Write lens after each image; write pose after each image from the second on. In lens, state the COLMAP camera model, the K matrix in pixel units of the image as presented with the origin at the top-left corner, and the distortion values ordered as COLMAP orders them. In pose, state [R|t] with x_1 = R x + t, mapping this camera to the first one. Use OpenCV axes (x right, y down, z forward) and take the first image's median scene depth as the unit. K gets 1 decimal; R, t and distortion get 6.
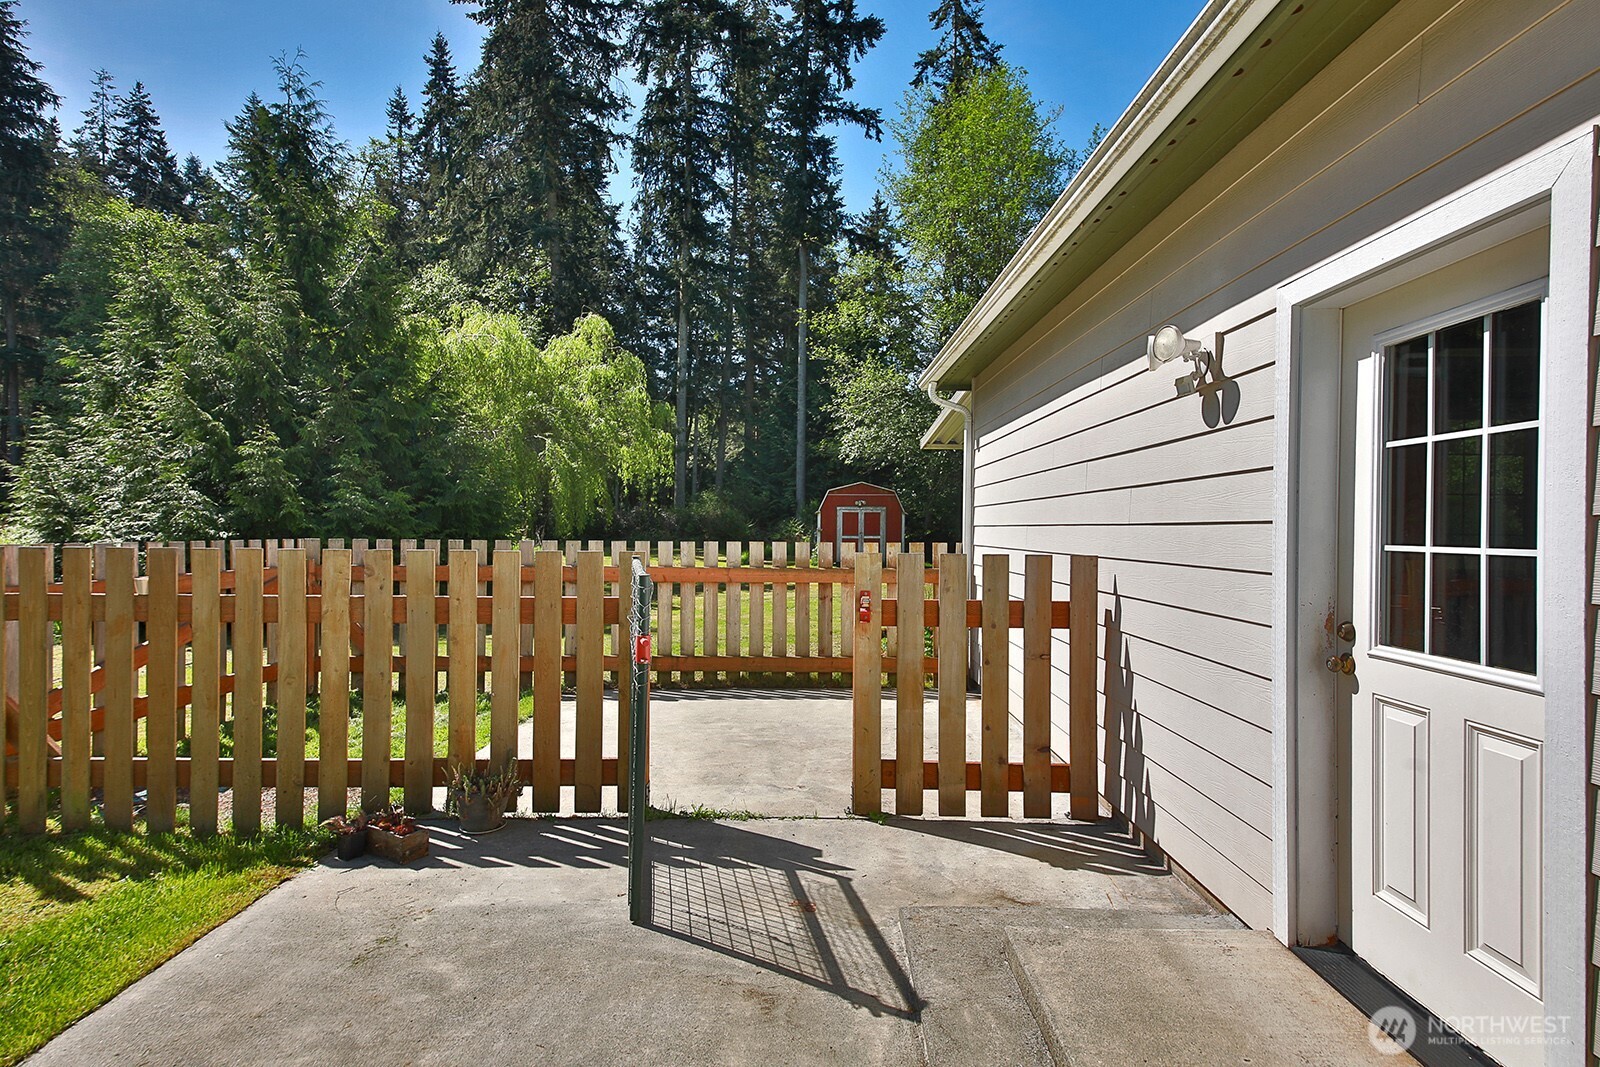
lens RADIAL K [[834.2, 0, 800.0], [0, 834.2, 533.5], [0, 0, 1]] dist [0.003998, -0.001829]
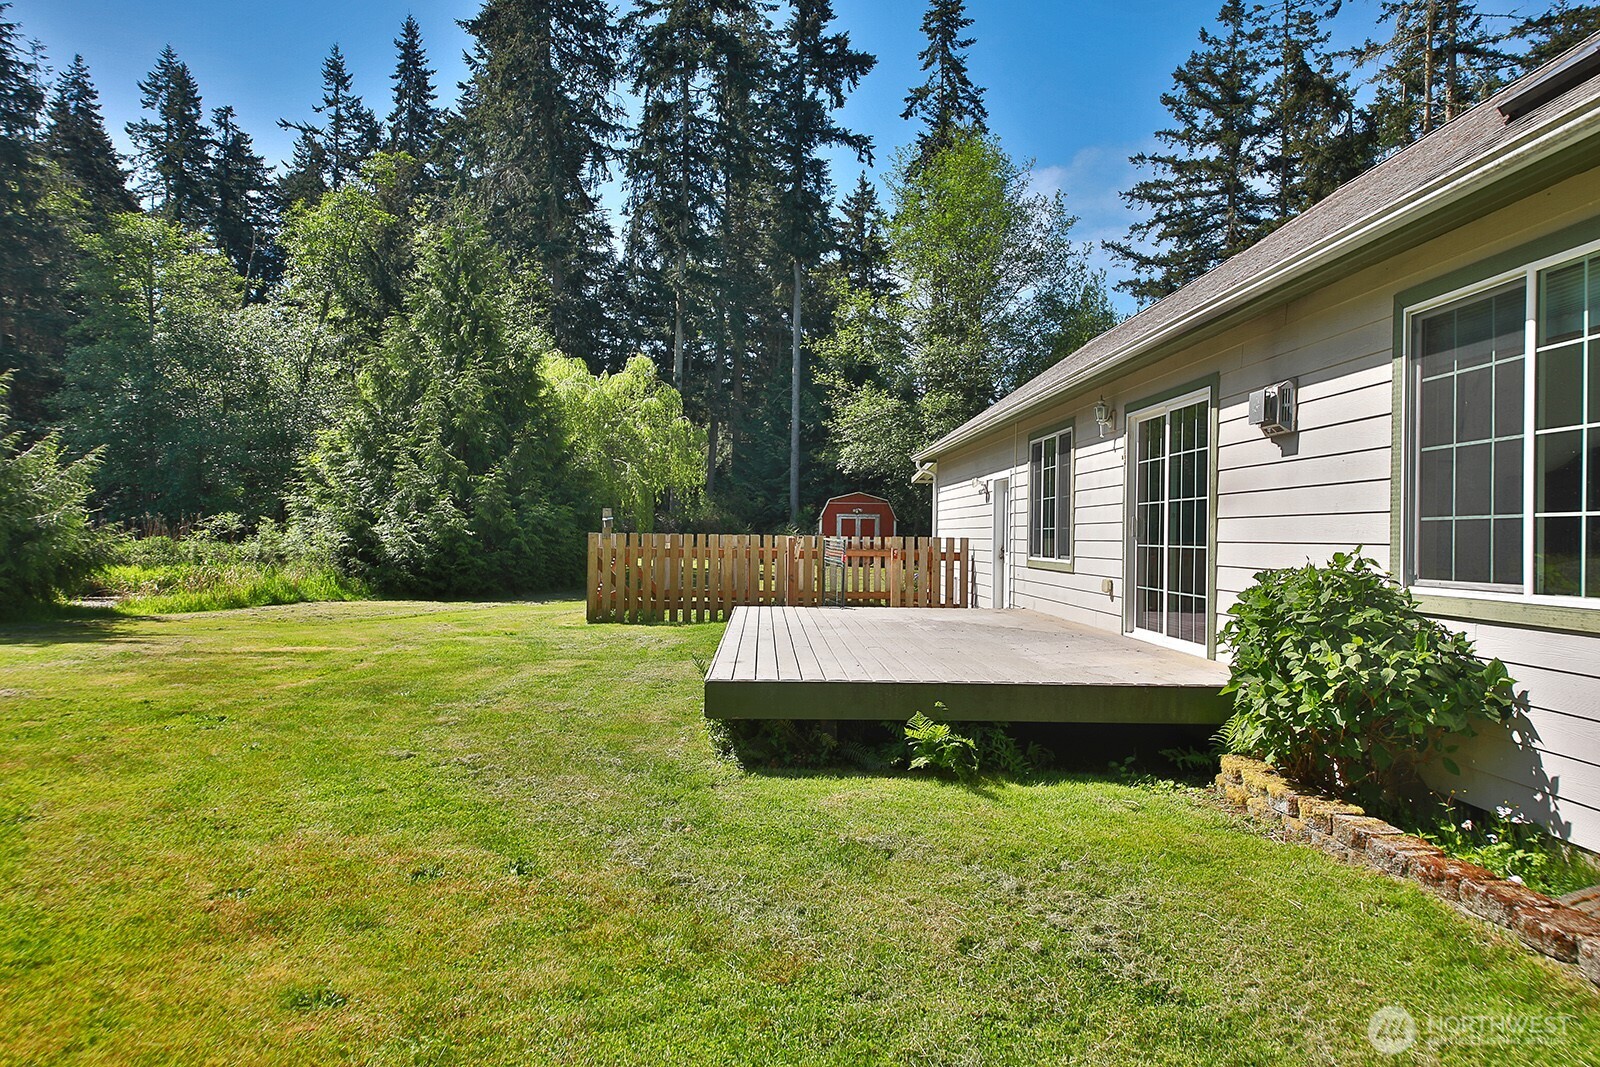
lens RADIAL K [[1010.0, 0, 800.0], [0, 1010.0, 533.5], [0, 0, 1]] dist [-0.006035, 0.003824]
pose [[0.999294, 0.003158, 0.037447, -0.039368], [-0.002892, 0.999970, -0.007149, 0.003562], [-0.037469, 0.007036, 0.999273, -0.257393]]
